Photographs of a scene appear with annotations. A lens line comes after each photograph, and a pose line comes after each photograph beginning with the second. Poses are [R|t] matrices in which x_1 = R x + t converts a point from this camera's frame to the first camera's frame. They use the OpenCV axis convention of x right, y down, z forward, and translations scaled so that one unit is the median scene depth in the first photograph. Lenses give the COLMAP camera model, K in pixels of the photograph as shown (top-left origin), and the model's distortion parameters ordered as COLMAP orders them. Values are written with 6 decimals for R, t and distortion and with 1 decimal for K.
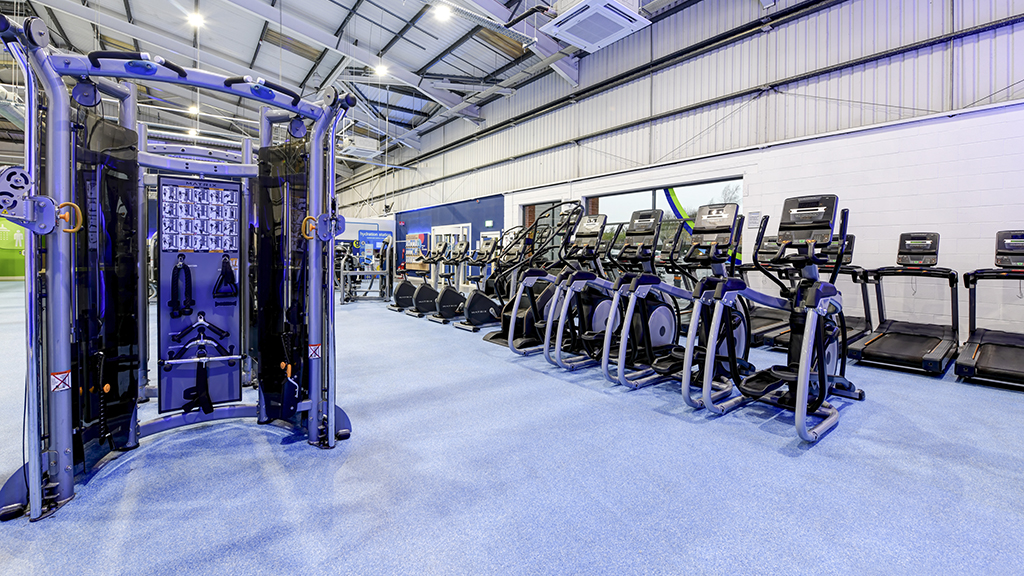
lens RADIAL K [[418.1, 0, 515.0], [0, 418.1, 258.9], [0, 0, 1]] dist [-0.014212, -0.000053]
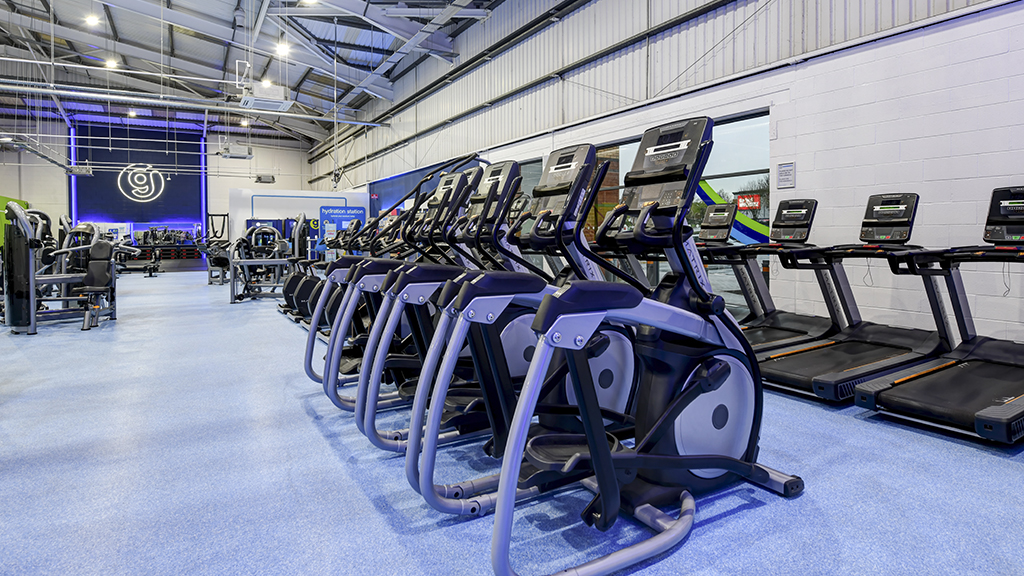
lens RADIAL K [[536.8, 0, 507.4], [0, 536.8, 239.2], [0, 0, 1]] dist [-0.003089, -0.001175]
pose [[0.990115, -0.014289, -0.139529, 0.210233], [0.013924, 0.999897, -0.003593, 0.001507], [0.139566, 0.001614, 0.990211, 0.094753]]
